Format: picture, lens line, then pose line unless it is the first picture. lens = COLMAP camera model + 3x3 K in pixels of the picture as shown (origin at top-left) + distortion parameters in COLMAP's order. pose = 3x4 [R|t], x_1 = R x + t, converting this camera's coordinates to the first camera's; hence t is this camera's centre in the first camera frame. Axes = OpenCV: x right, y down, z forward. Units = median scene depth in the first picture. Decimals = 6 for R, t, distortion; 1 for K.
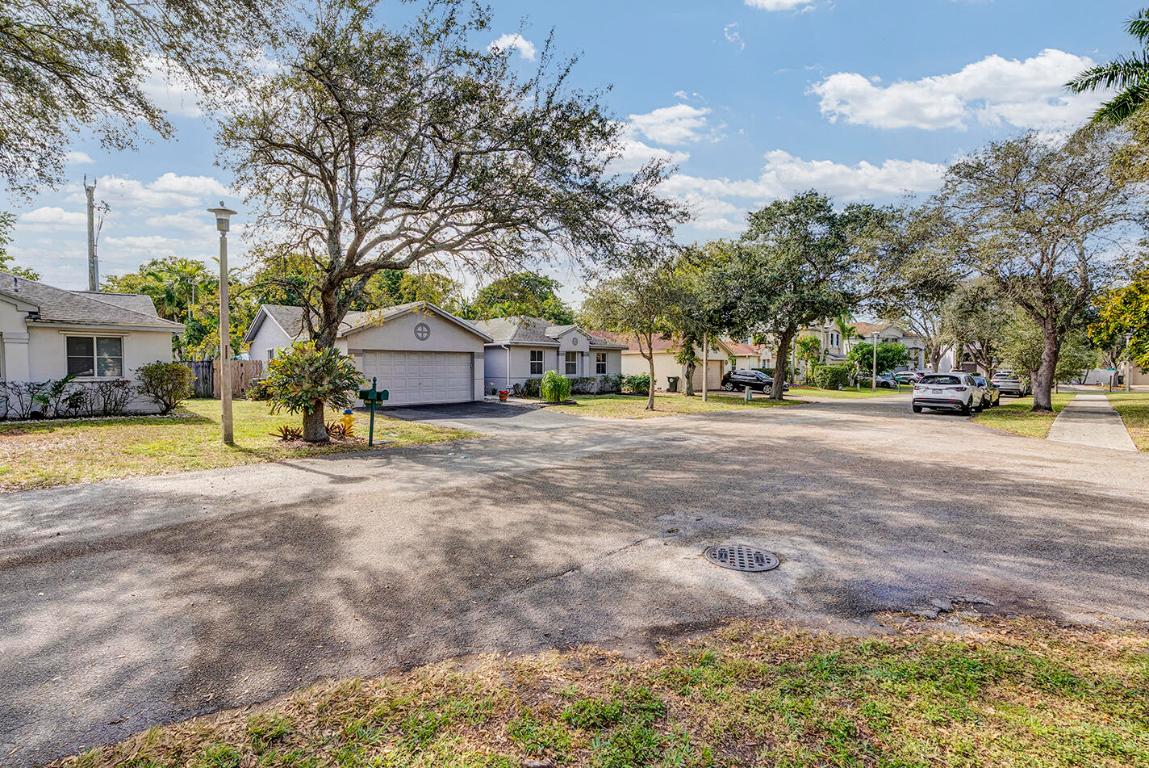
lens RADIAL K [[526.5, 0, 581.1], [0, 526.5, 383.4], [0, 0, 1]] dist [-0.007987, 0.002310]
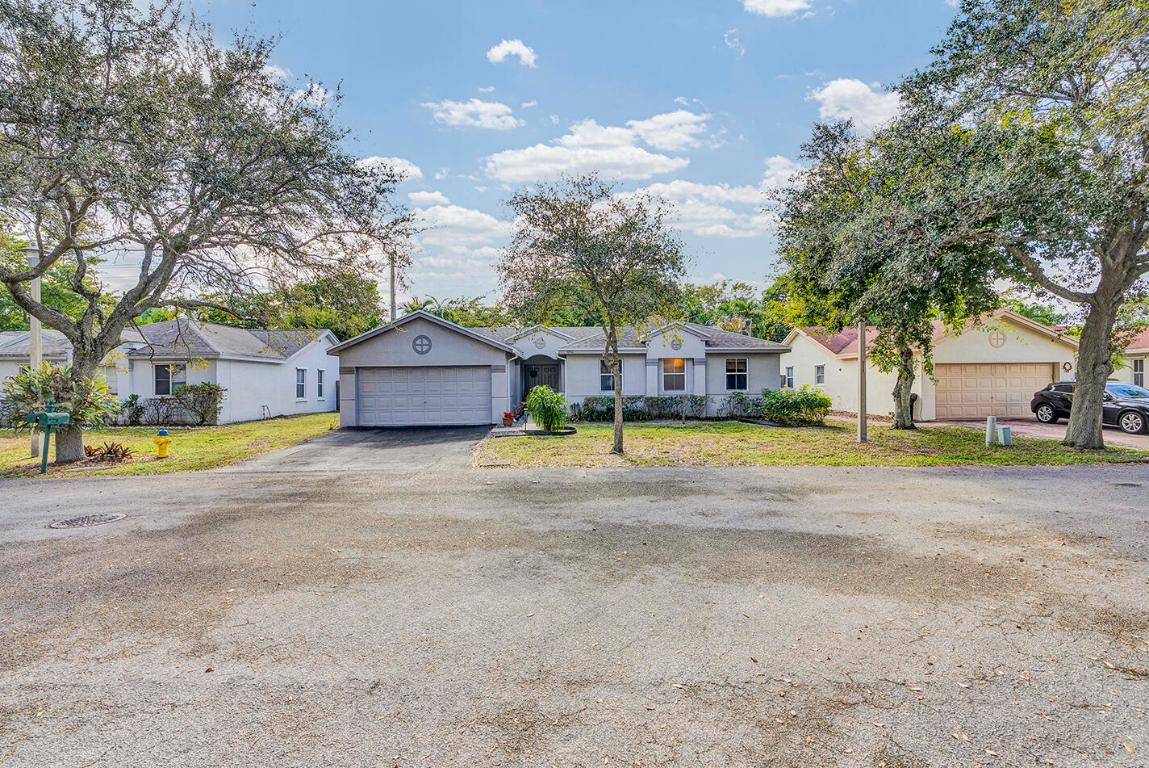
lens RADIAL K [[526.5, 0, 574.4], [0, 526.5, 385.6], [0, 0, 1]] dist [-0.007987, 0.002310]
pose [[0.726841, -0.006964, -0.686770, 0.401803], [-0.007607, 0.999806, -0.018189, -0.011119], [0.686763, 0.018445, 0.726647, 0.422532]]
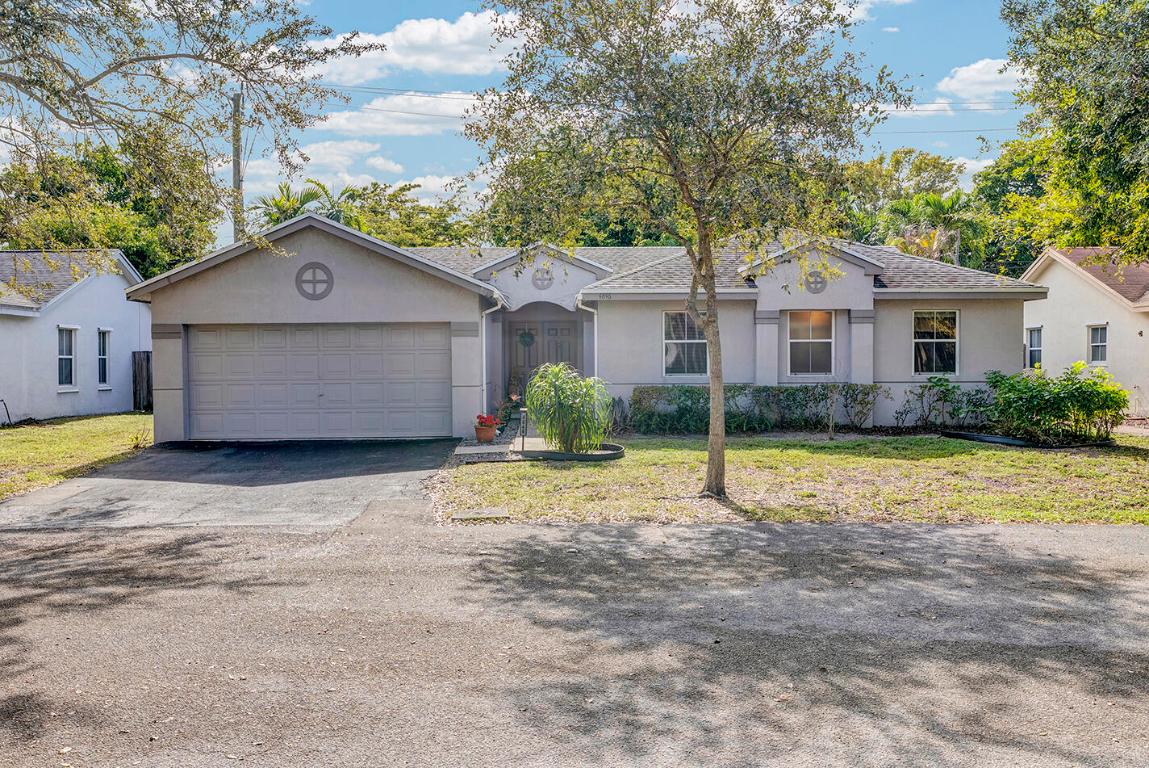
lens RADIAL K [[1049.2, 0, 569.9], [0, 1049.2, 382.3], [0, 0, 1]] dist [0.015271, 0.000000]
pose [[0.717605, 0.008707, -0.696396, 0.390931], [-0.012101, 0.999927, 0.000032, -0.010702], [0.696345, 0.008404, 0.717658, 0.403156]]
